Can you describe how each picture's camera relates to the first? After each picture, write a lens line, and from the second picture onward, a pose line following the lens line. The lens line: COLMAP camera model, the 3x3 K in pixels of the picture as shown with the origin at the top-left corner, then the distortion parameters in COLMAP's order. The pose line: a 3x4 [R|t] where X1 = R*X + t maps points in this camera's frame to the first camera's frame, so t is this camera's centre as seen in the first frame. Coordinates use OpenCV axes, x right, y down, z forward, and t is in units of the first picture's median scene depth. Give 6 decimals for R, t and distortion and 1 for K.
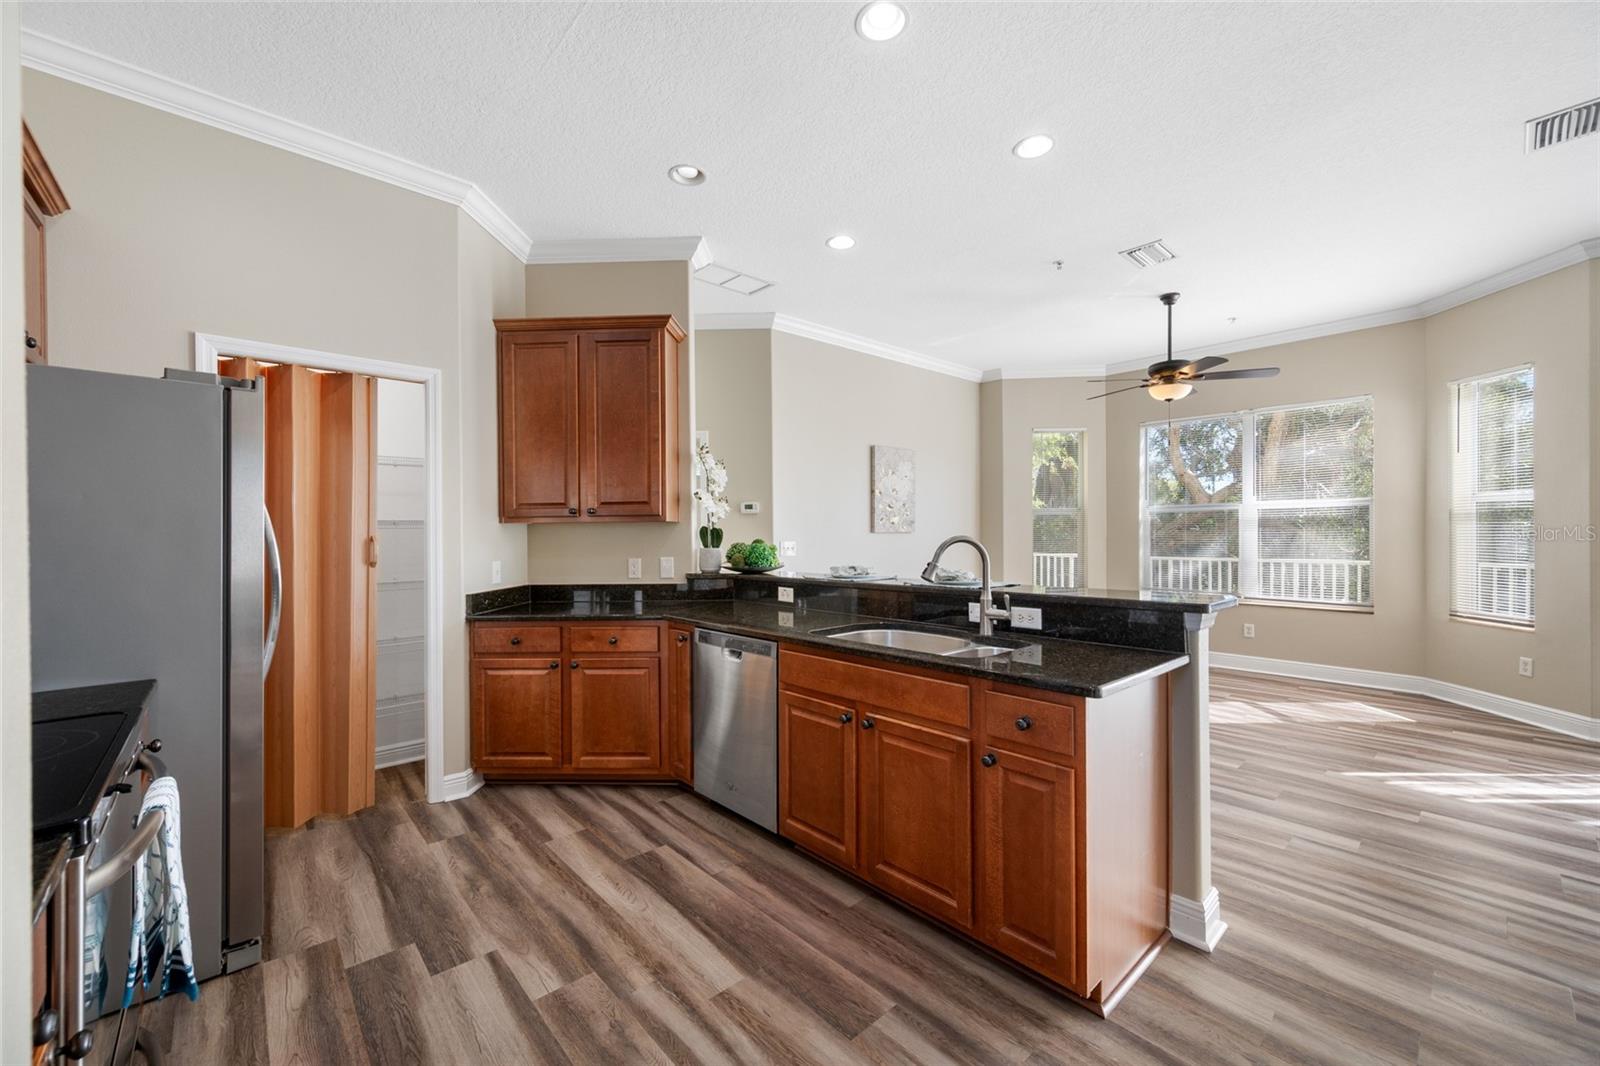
lens RADIAL K [[637.7, 0, 806.7], [0, 637.7, 532.2], [0, 0, 1]] dist [0.000314, 0.000030]
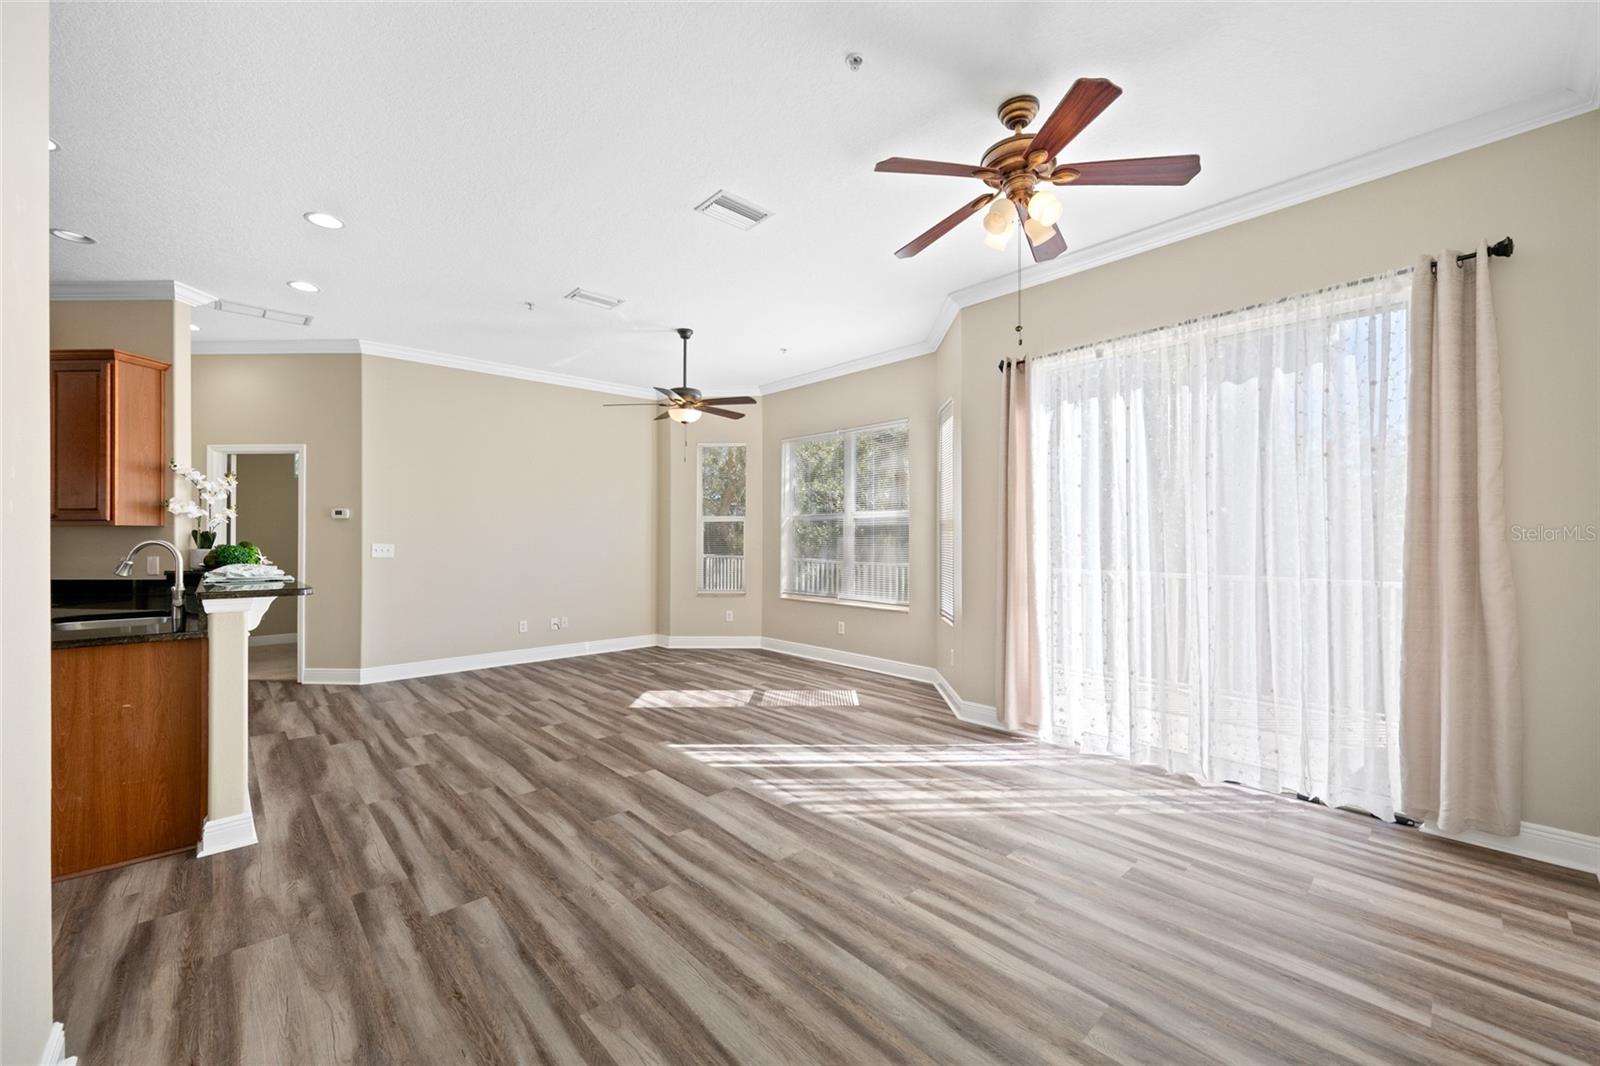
lens RADIAL K [[633.2, 0, 801.9], [0, 633.2, 536.3], [0, 0, 1]] dist [-0.001920, -0.000285]
pose [[0.999933, 0.008316, 0.008082, 1.037842], [-0.008295, 0.999962, -0.002541, -0.004759], [-0.008103, 0.002474, 0.999964, -0.173268]]
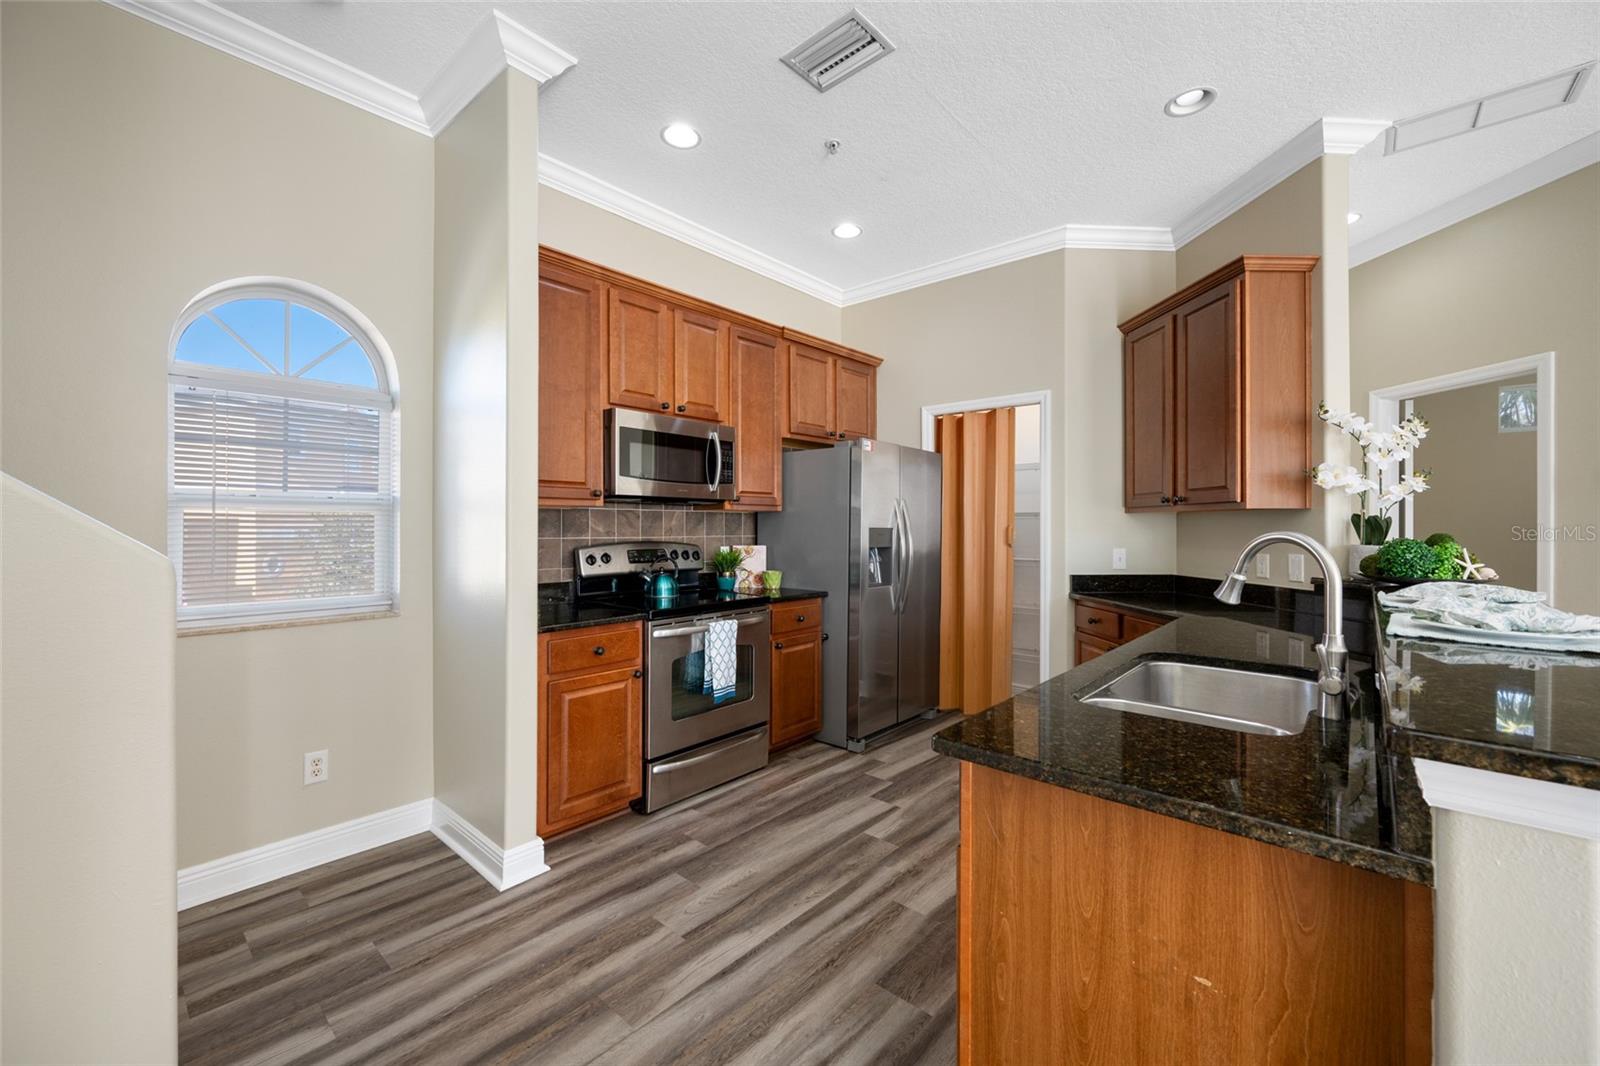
lens RADIAL K [[636.2, 0, 797.0], [0, 636.2, 524.8], [0, 0, 1]] dist [-0.001765, 0.000260]
pose [[0.100676, 0.005941, -0.994901, 0.530467], [0.000144, 0.999982, 0.005986, -0.001540], [0.994919, -0.000746, 0.100674, 0.349221]]
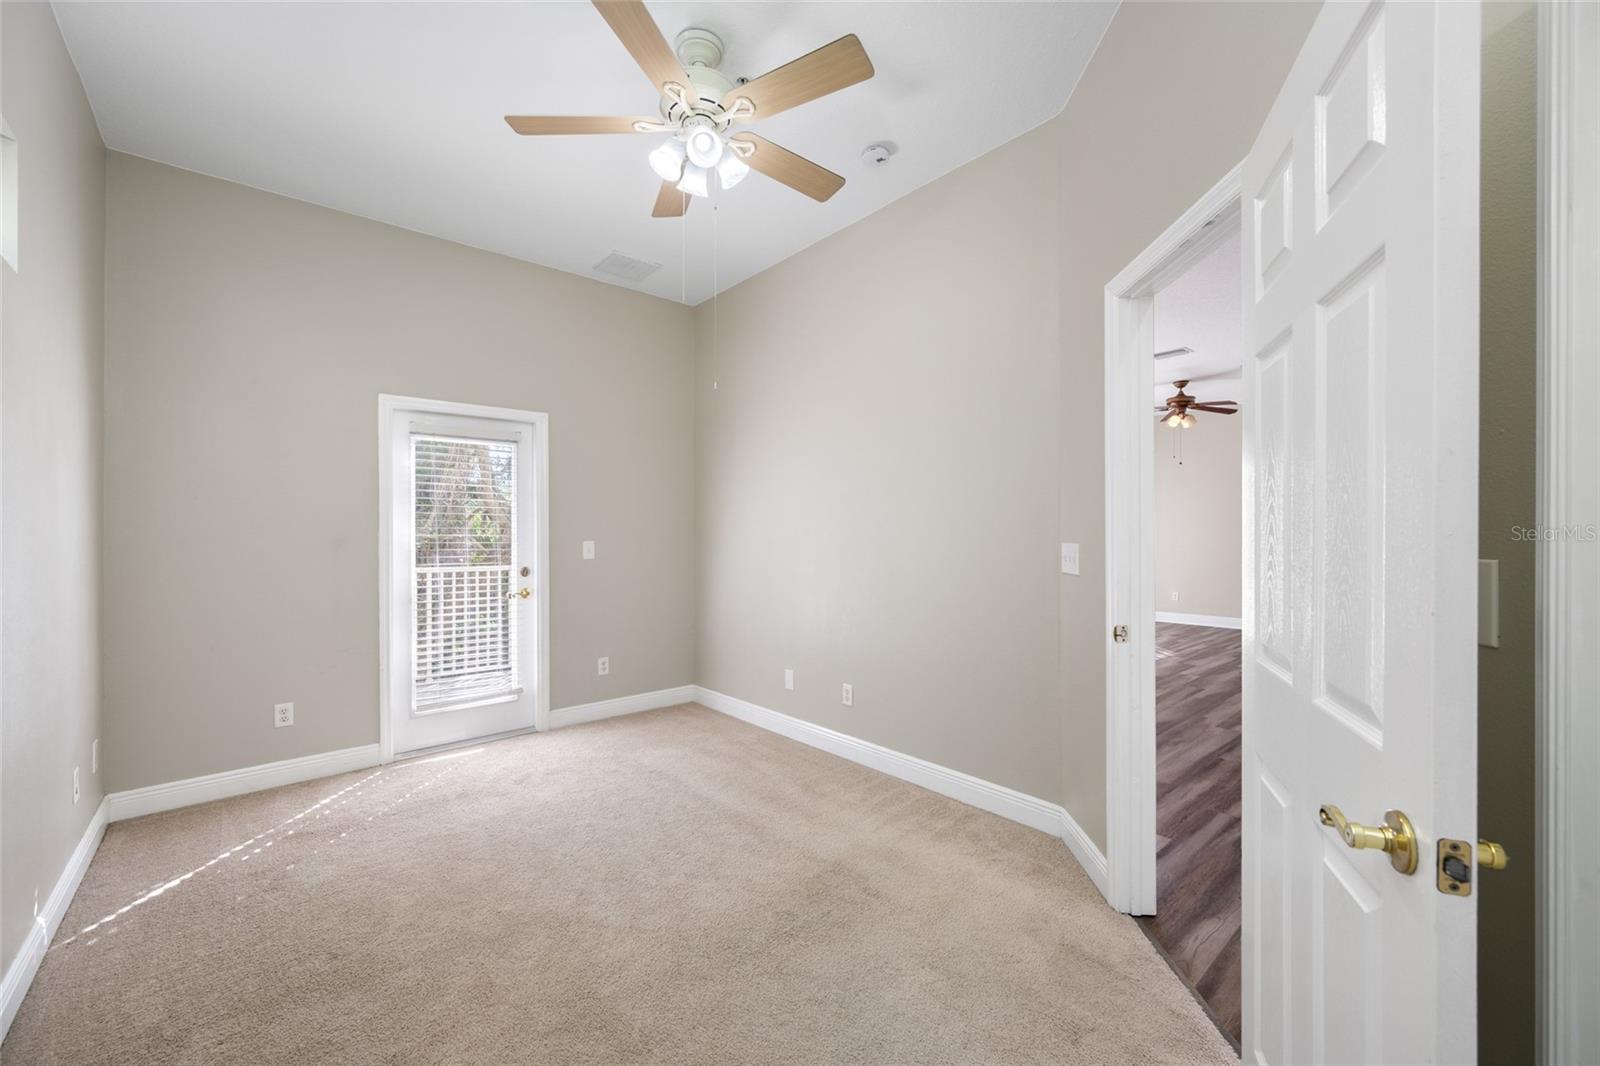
lens RADIAL K [[633.2, 0, 801.9], [0, 633.2, 536.3], [0, 0, 1]] dist [-0.001920, -0.000285]
pose [[0.018109, 0.008592, 0.999799, -0.887103], [0.007696, 0.999932, -0.008733, 0.025056], [-0.999806, 0.007853, 0.018041, 1.818516]]
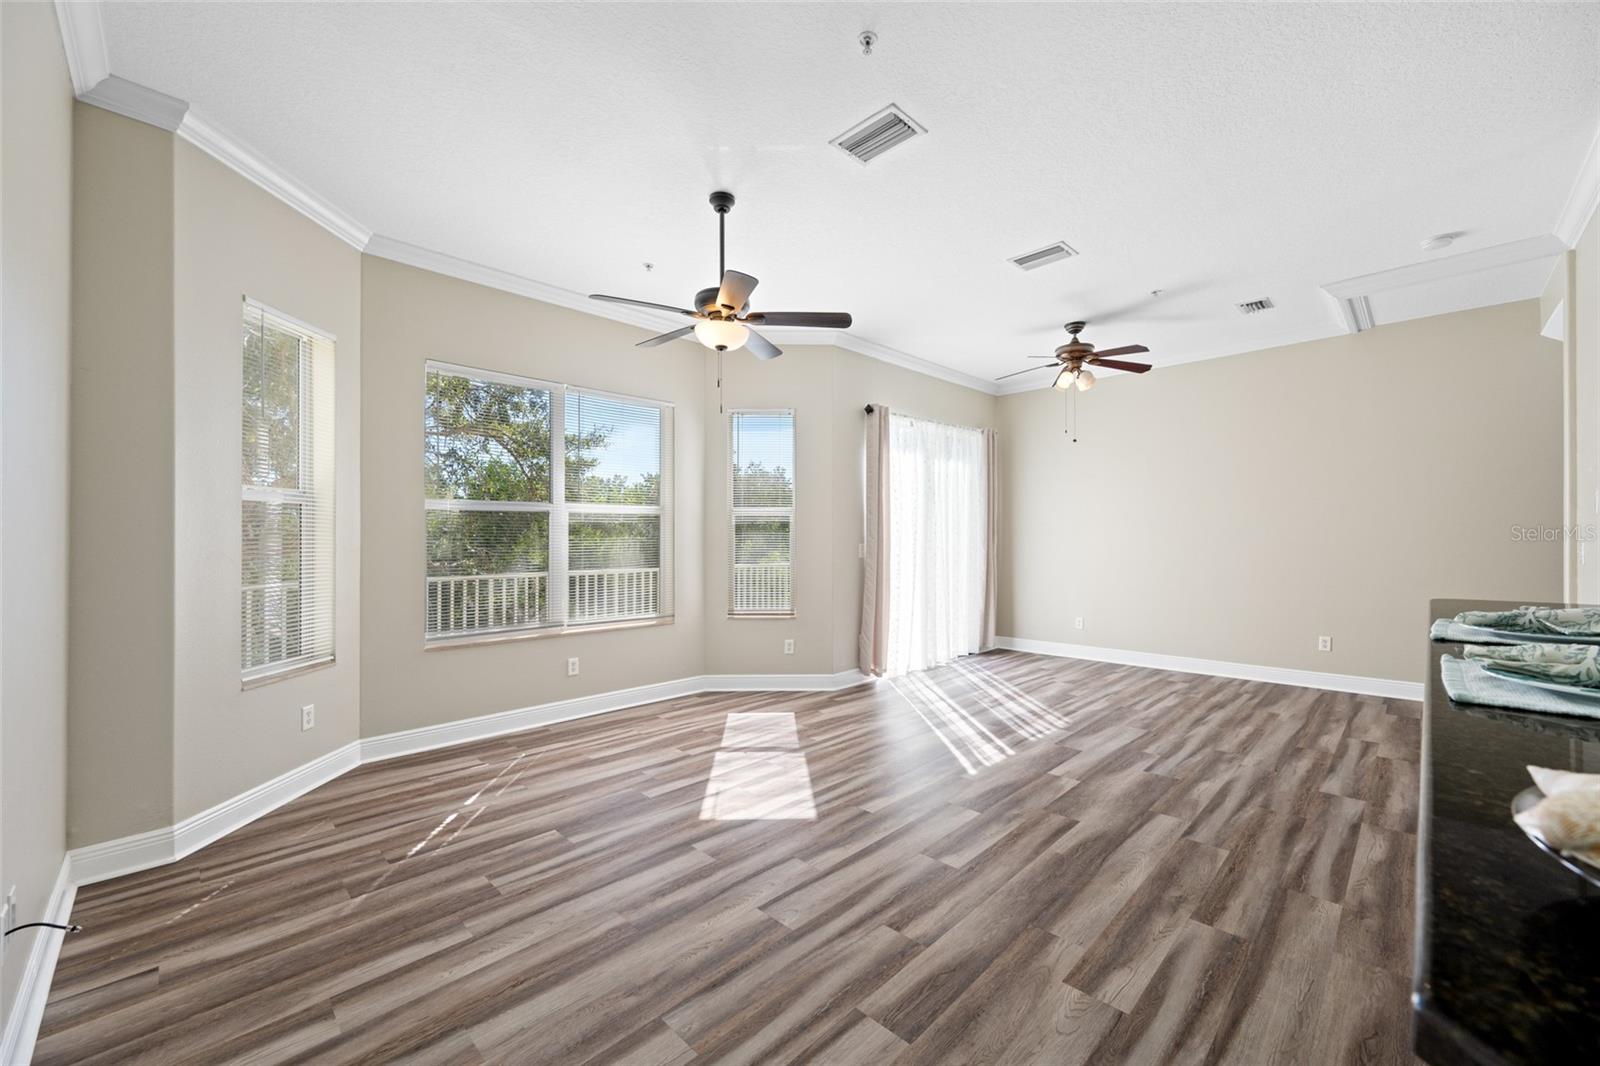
lens RADIAL K [[635.9, 0, 796.6], [0, 635.9, 540.3], [0, 0, 1]] dist [0.000747, 0.000010]
pose [[-0.047541, 0.006406, 0.998849, -0.166584], [0.004004, 0.999973, -0.006223, 0.007588], [-0.998861, 0.003704, -0.047565, 1.281775]]
